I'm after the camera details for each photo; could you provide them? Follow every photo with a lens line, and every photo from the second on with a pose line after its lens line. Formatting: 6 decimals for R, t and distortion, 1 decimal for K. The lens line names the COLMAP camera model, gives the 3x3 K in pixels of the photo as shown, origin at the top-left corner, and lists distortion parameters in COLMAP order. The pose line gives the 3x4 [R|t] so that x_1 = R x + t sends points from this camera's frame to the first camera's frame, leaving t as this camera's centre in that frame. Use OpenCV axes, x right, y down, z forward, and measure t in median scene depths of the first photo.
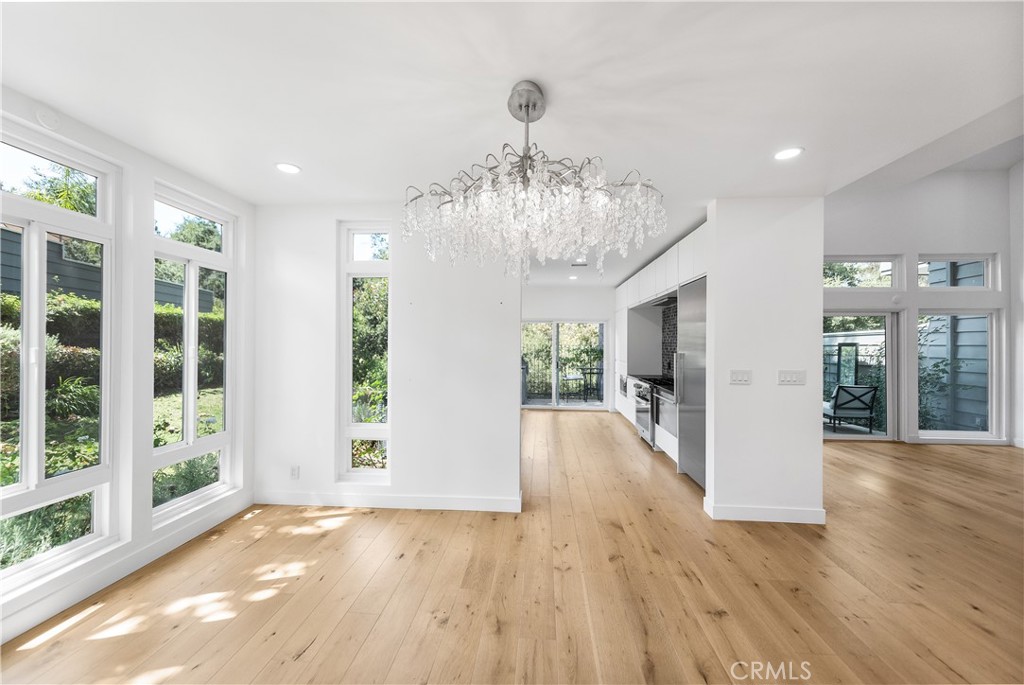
lens RADIAL K [[406.5, 0, 512.0], [0, 406.5, 342.5], [0, 0, 1]] dist [0.000913, -0.000229]
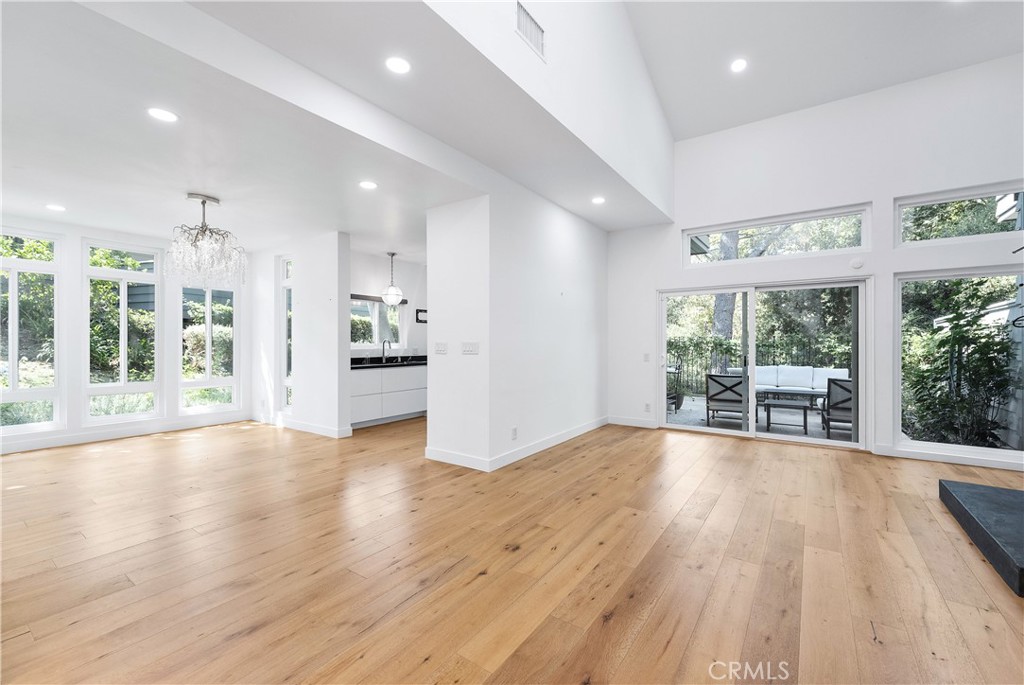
lens RADIAL K [[423.8, 0, 516.6], [0, 423.8, 342.0], [0, 0, 1]] dist [0.011004, -0.000297]
pose [[0.860994, -0.005946, -0.508580, 0.749225], [0.005311, 0.999982, -0.002699, 0.037083], [0.508587, -0.000377, 0.861011, -0.008315]]
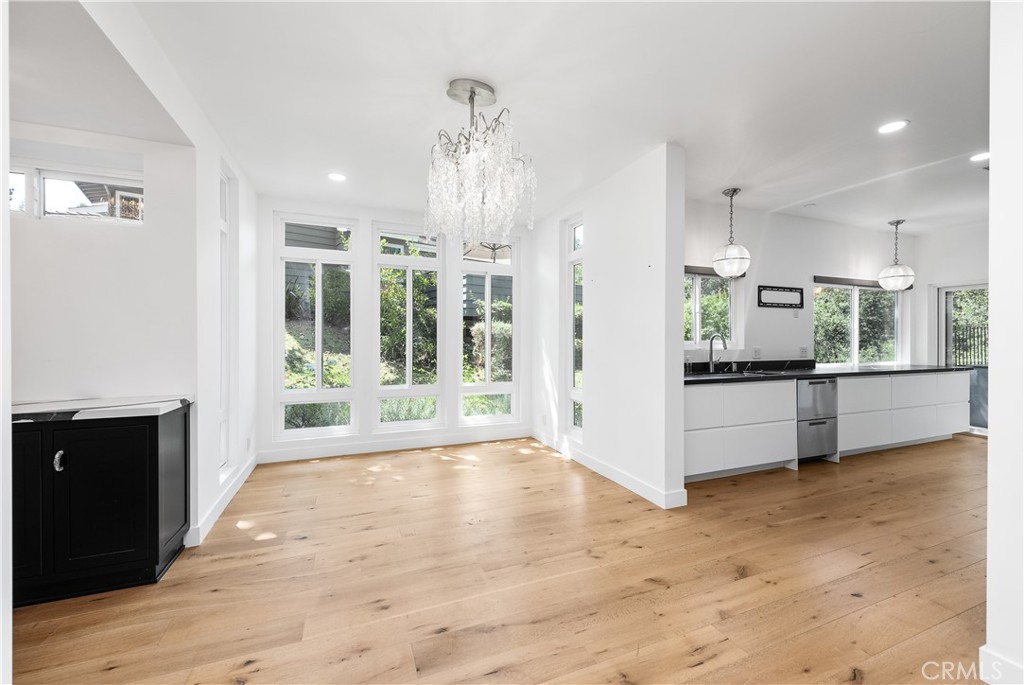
lens RADIAL K [[408.8, 0, 515.0], [0, 408.8, 342.2], [0, 0, 1]] dist [0.008433, -0.000375]
pose [[0.440769, 0.001052, -0.897620, 0.351598], [0.002734, 0.999993, 0.002515, 0.035678], [0.897616, -0.003563, 0.440763, 0.184568]]
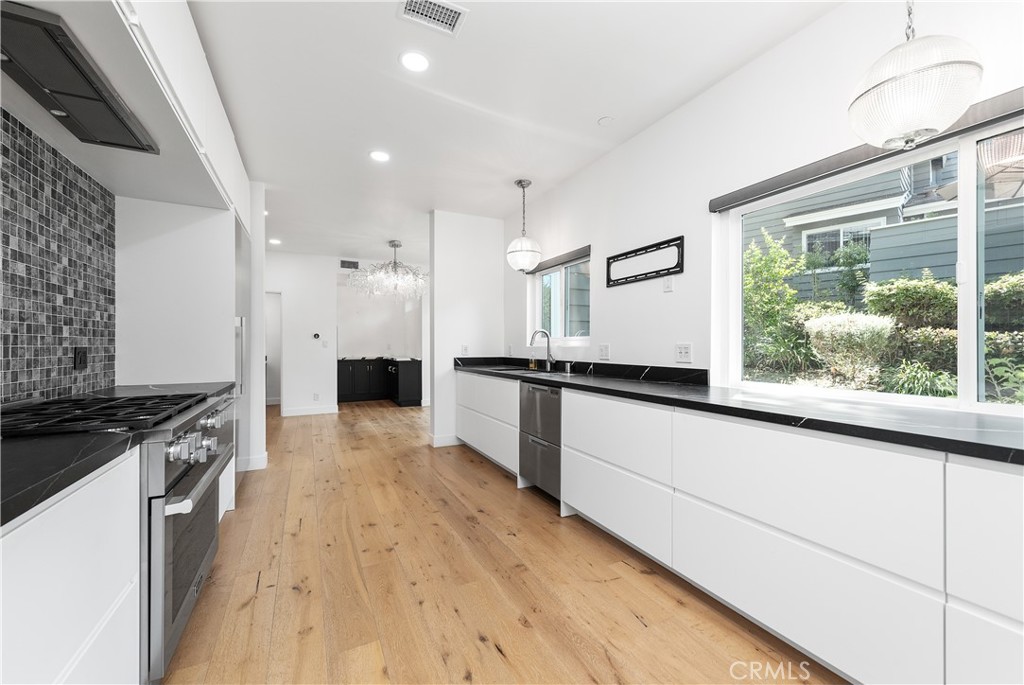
lens RADIAL K [[403.8, 0, 514.9], [0, 403.8, 344.4], [0, 0, 1]] dist [0.009556, -0.000467]
pose [[-0.853086, -0.004827, -0.521749, 0.259341], [-0.002488, 0.999983, -0.005184, 0.050558], [0.521765, -0.003124, -0.853083, 1.242018]]
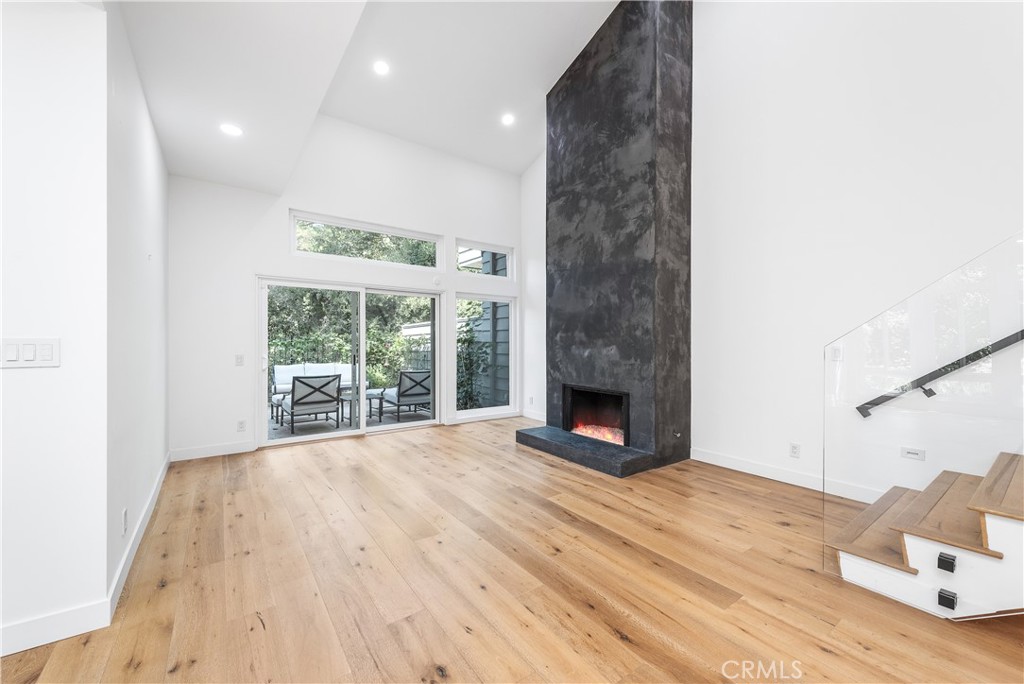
lens RADIAL K [[403.8, 0, 514.9], [0, 403.8, 343.9], [0, 0, 1]] dist [0.009556, -0.000467]
pose [[0.761668, -0.004183, 0.647954, 0.424849], [-0.001812, 0.999962, 0.008586, 0.035658], [-0.647965, -0.007714, 0.761631, 0.126291]]
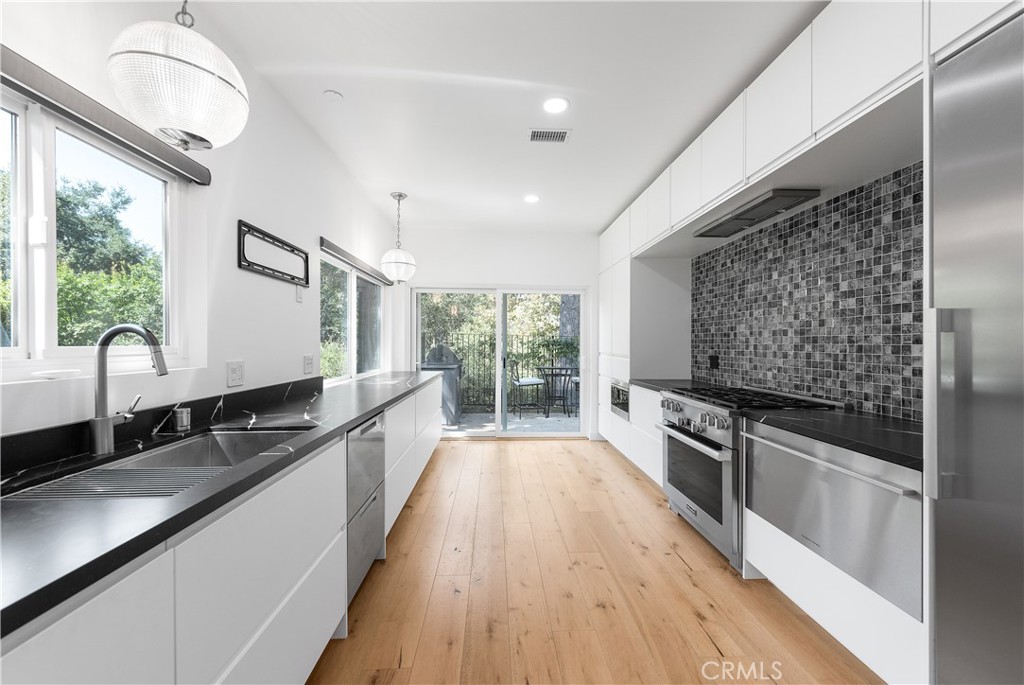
lens RADIAL K [[408.8, 0, 515.0], [0, 408.8, 342.2], [0, 0, 1]] dist [0.008433, -0.000375]
pose [[0.992154, -0.000175, 0.125021, 0.070309], [0.000221, 1.000000, -0.000354, 0.033882], [-0.125021, 0.000379, 0.992154, 0.538729]]
